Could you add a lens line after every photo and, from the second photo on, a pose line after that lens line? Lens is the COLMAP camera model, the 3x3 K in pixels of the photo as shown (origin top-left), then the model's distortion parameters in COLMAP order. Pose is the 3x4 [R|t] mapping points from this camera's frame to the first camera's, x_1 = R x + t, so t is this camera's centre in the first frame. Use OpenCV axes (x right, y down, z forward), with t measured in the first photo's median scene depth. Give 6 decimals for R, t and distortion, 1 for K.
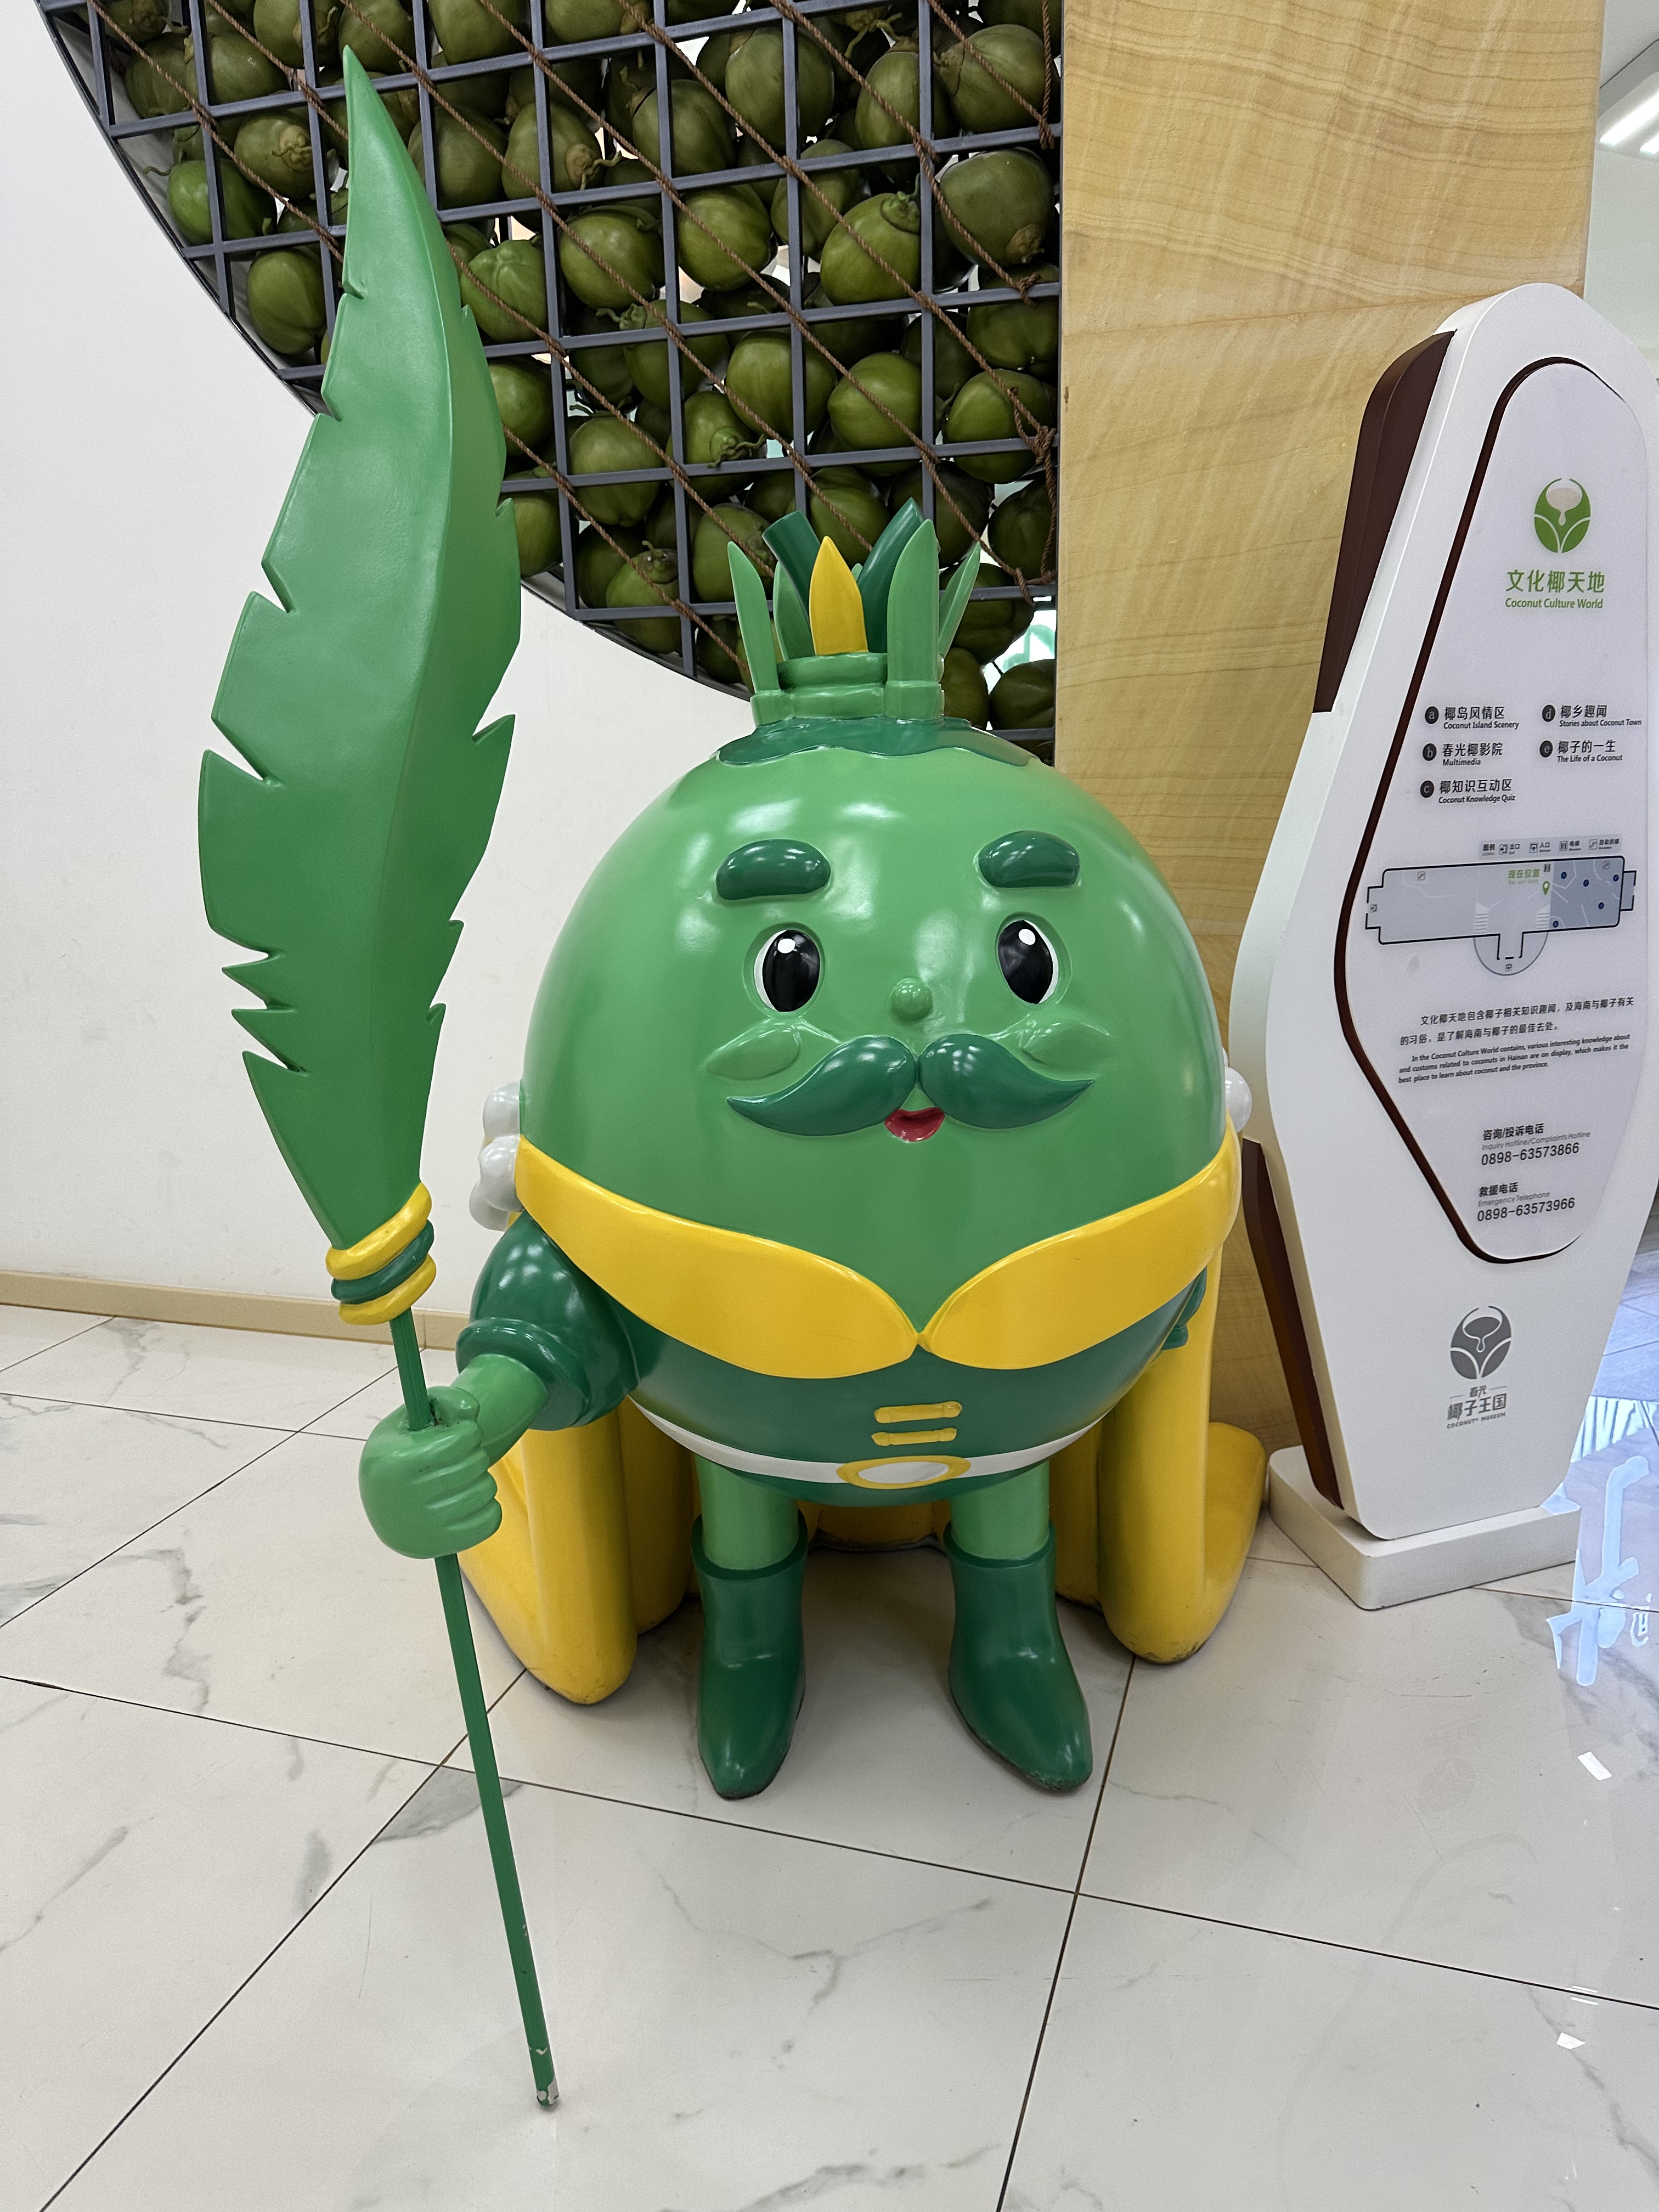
lens RADIAL K [[1560.8, 0, 830.6], [0, 1560.8, 1108.9], [0, 0, 1]] dist [0.007579, -0.012881]
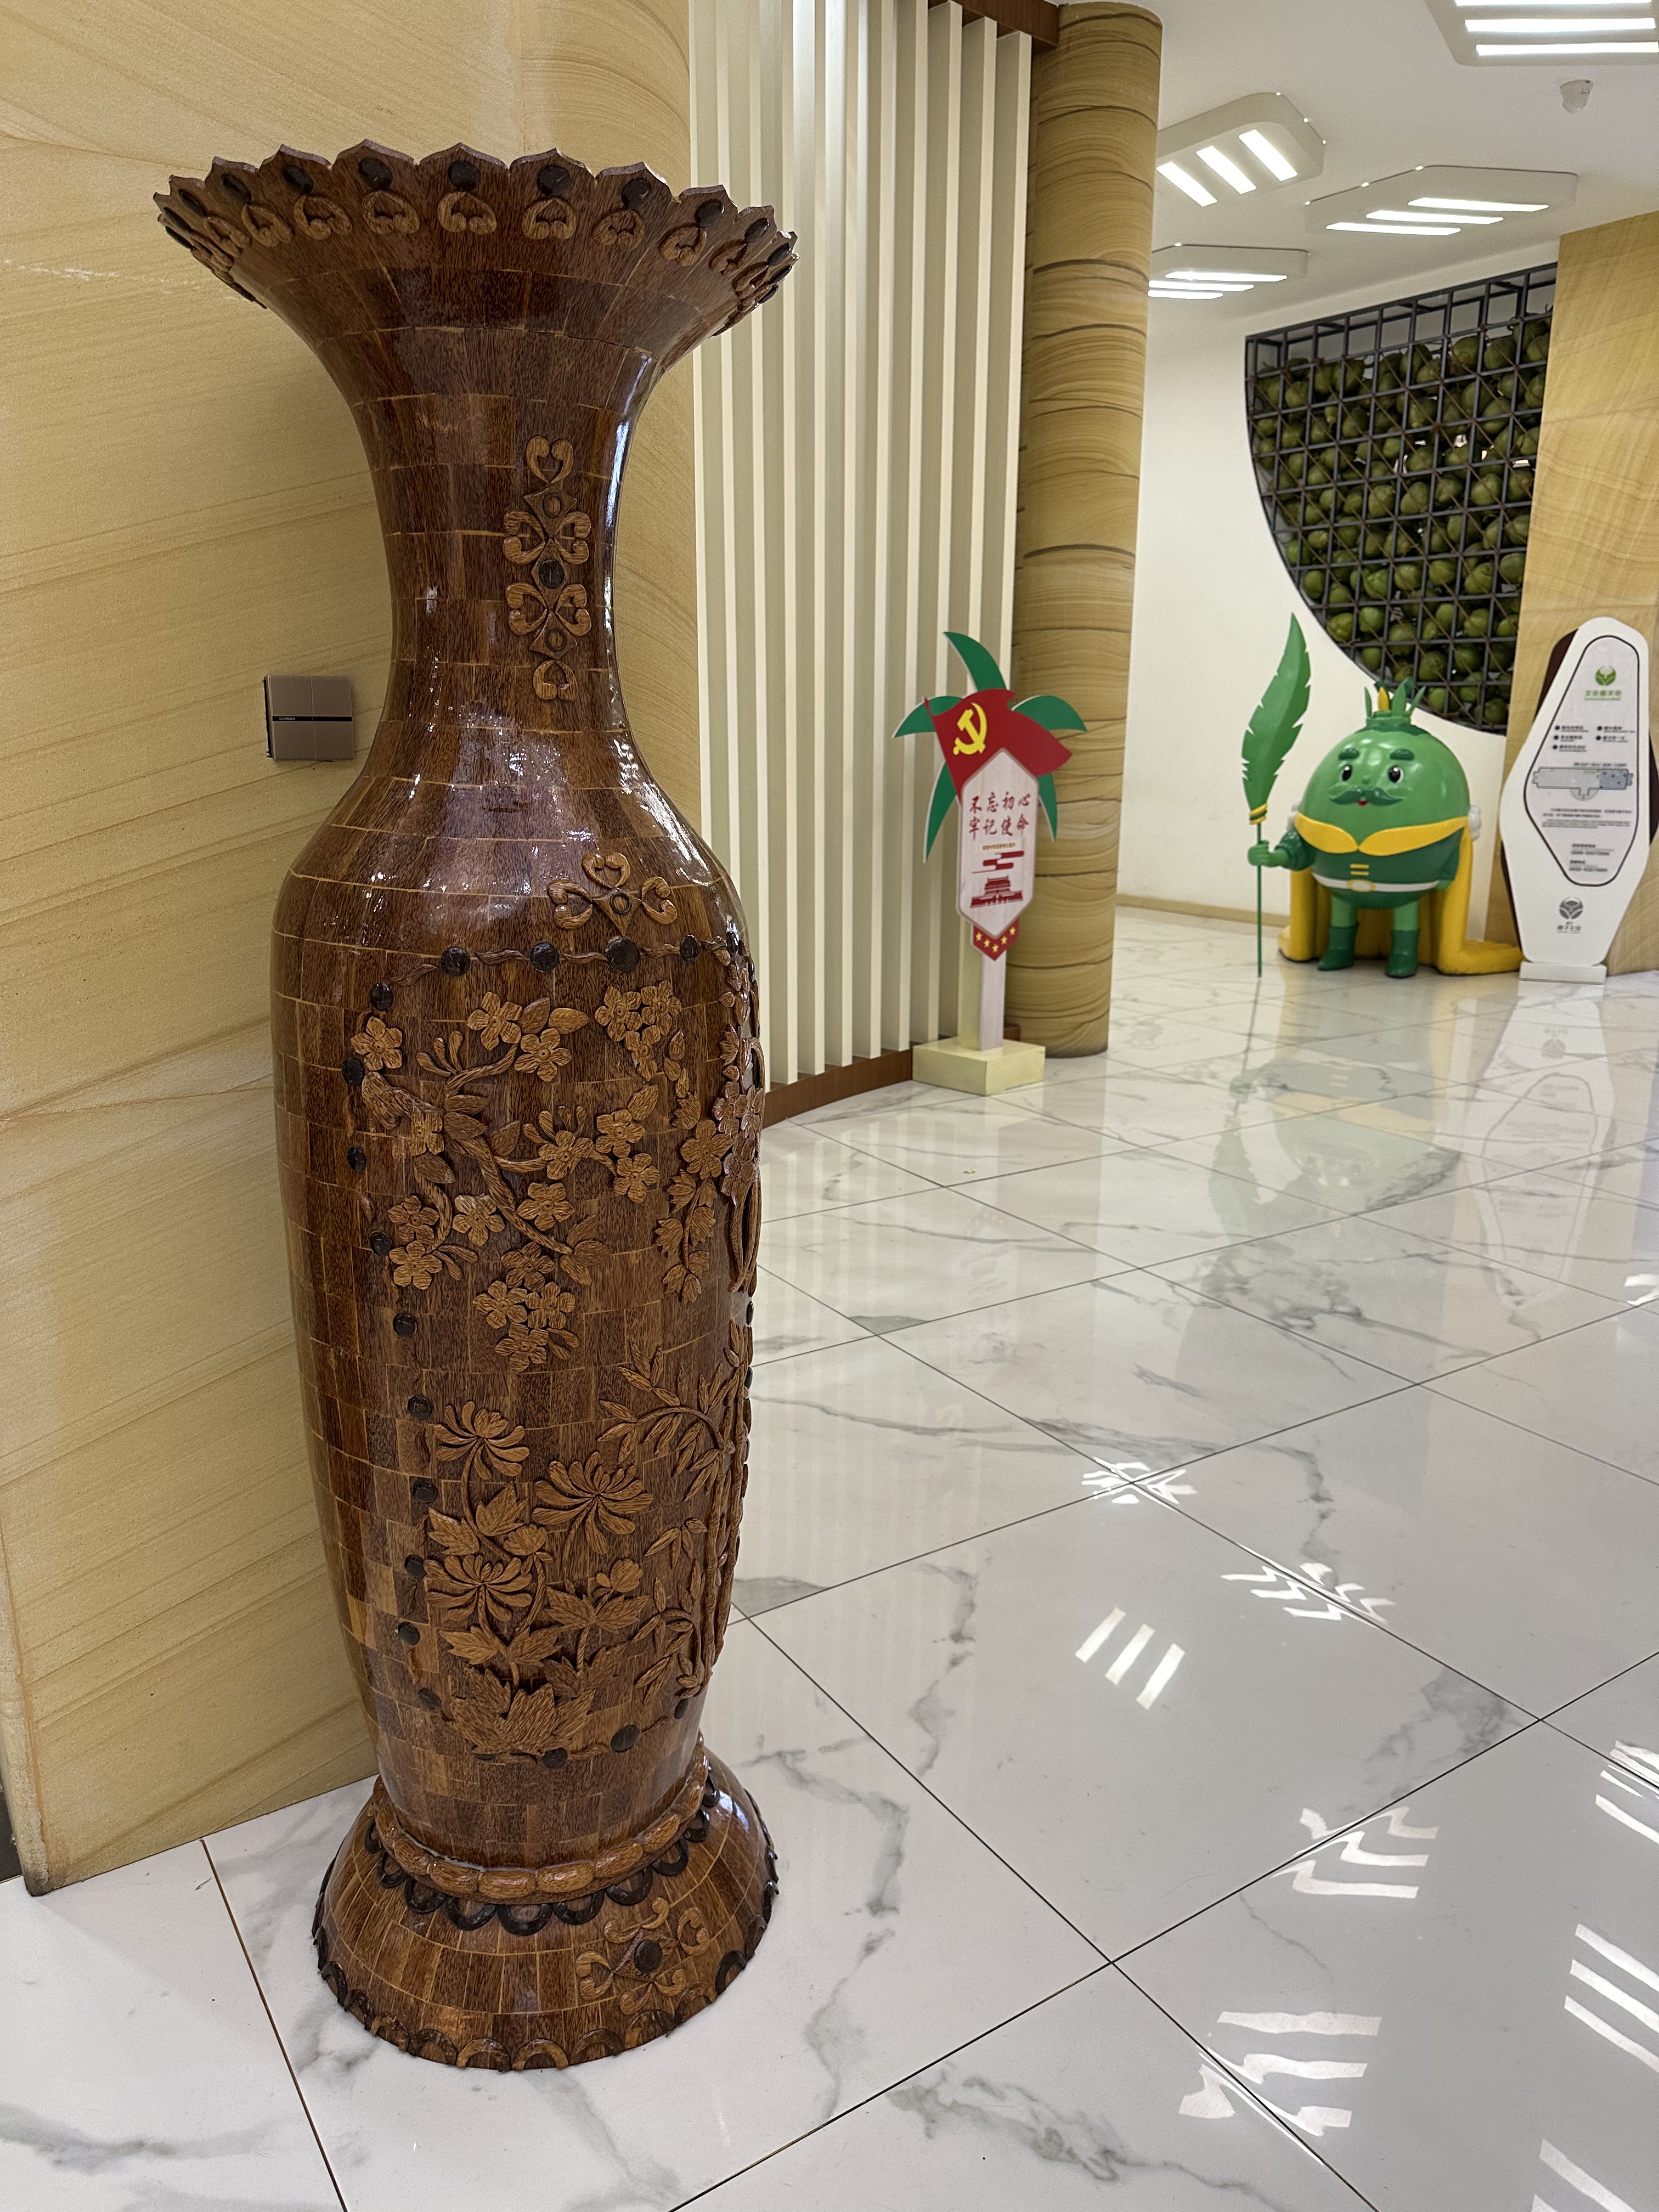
lens RADIAL K [[1560.8, 0, 821.3], [0, 1560.8, 1108.1], [0, 0, 1]] dist [0.007579, -0.012881]
pose [[0.772586, 0.182288, -0.608180, 1.351577], [-0.166223, 0.982560, 0.083342, 0.586176], [0.612765, 0.036704, 0.789412, -2.813223]]
